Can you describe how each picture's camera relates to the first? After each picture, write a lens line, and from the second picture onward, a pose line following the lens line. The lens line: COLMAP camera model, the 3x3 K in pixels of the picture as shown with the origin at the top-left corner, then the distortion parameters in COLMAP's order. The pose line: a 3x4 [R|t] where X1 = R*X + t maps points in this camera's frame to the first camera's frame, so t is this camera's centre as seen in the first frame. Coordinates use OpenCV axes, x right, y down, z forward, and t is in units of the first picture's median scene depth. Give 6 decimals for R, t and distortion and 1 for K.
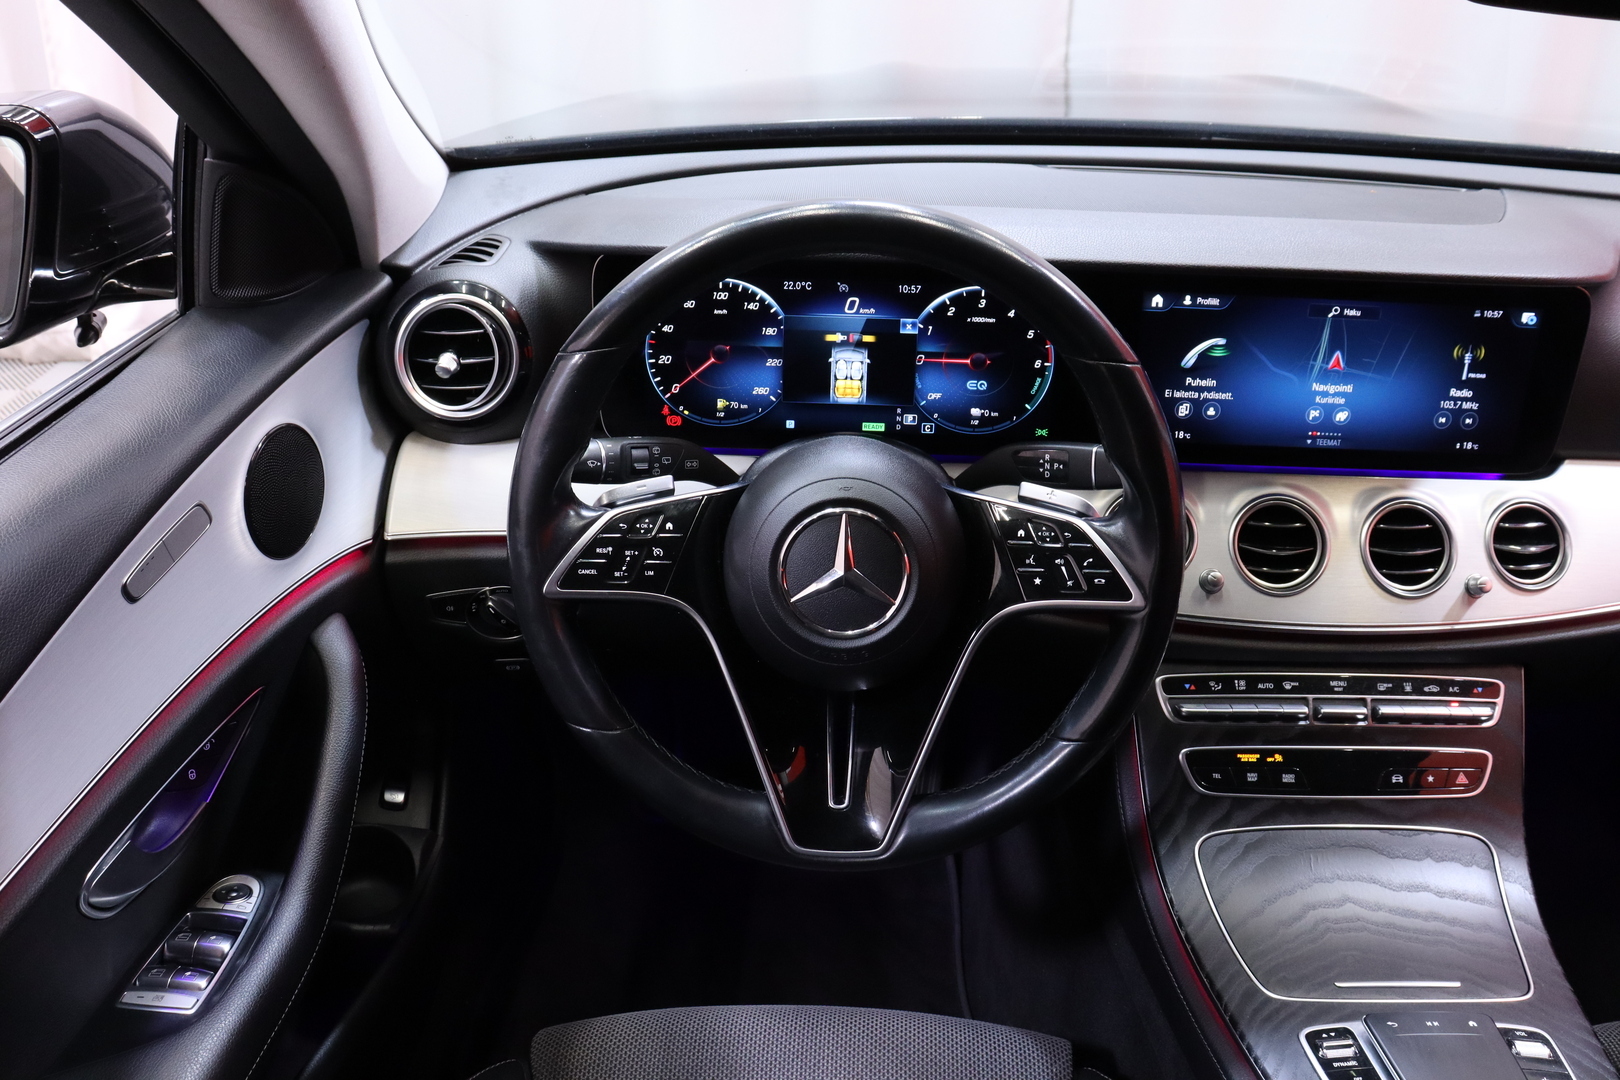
lens RADIAL K [[1327.4, 0, 799.6], [0, 1327.4, 535.1], [0, 0, 1]] dist [-0.180900, 0.163022]
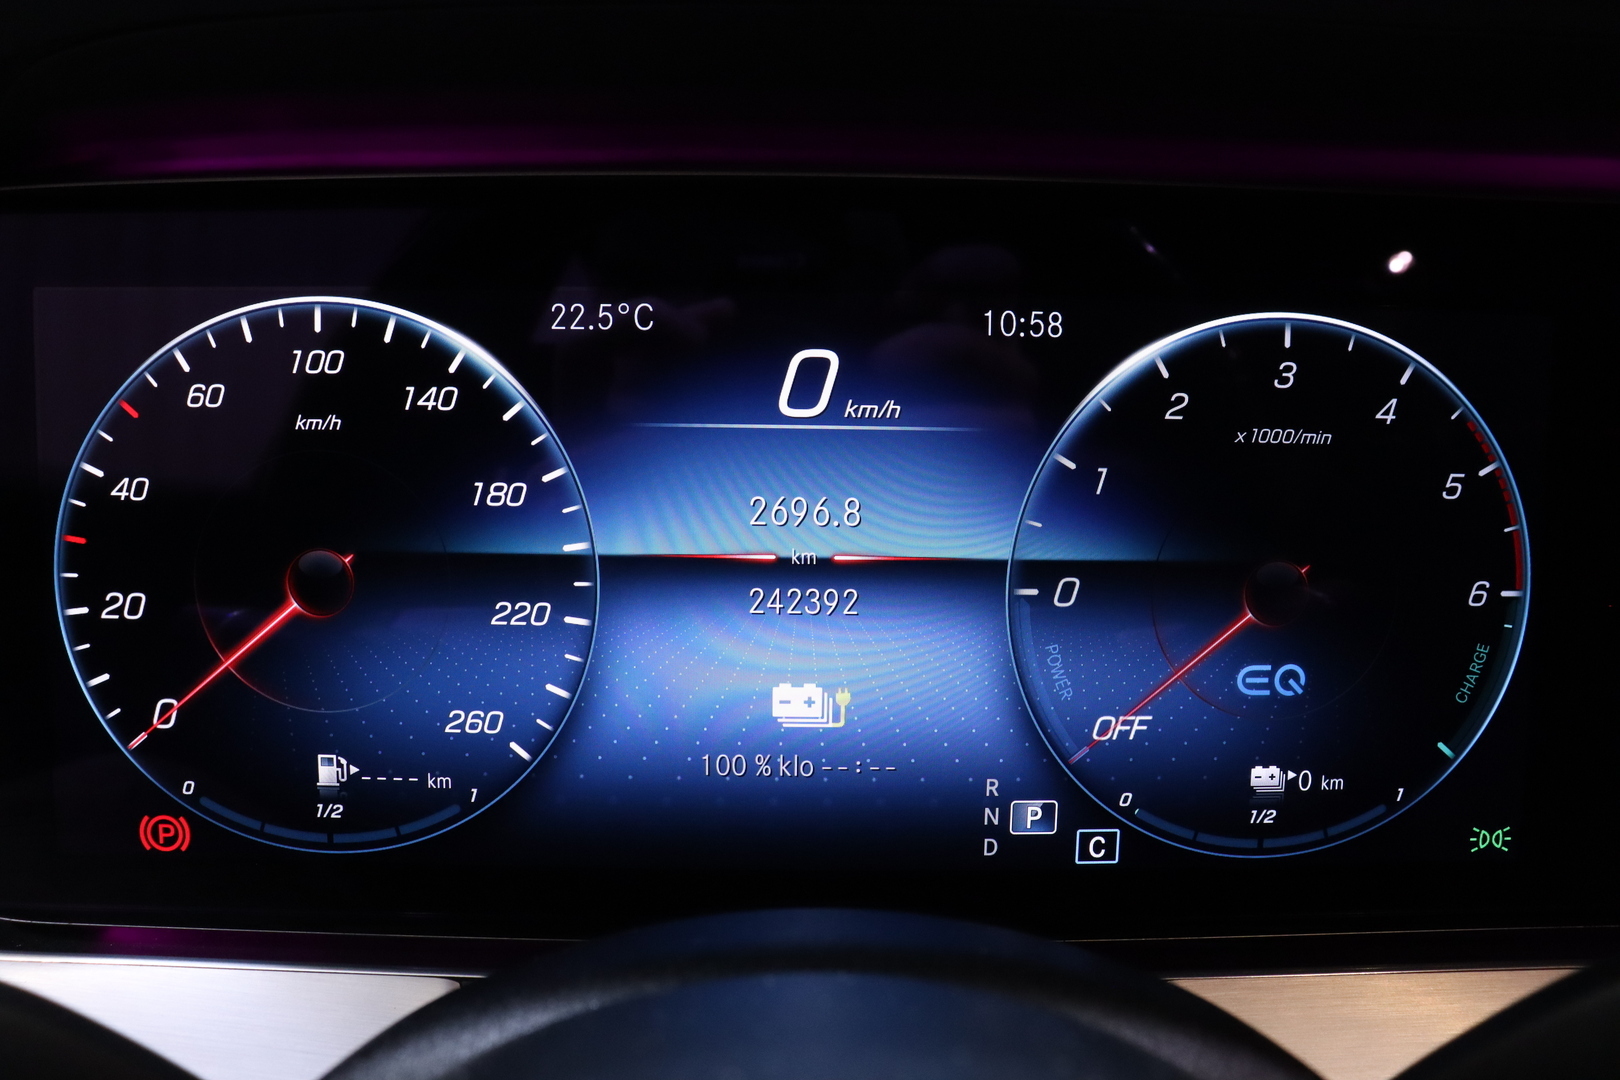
lens RADIAL K [[1332.3, 0, 809.1], [0, 1332.3, 513.0], [0, 0, 1]] dist [-0.195148, 0.153752]
pose [[0.998374, -0.012762, 0.055553, 0.024601], [0.027642, 0.960744, -0.276055, -0.076781], [-0.049849, 0.277141, 0.959535, 0.752019]]
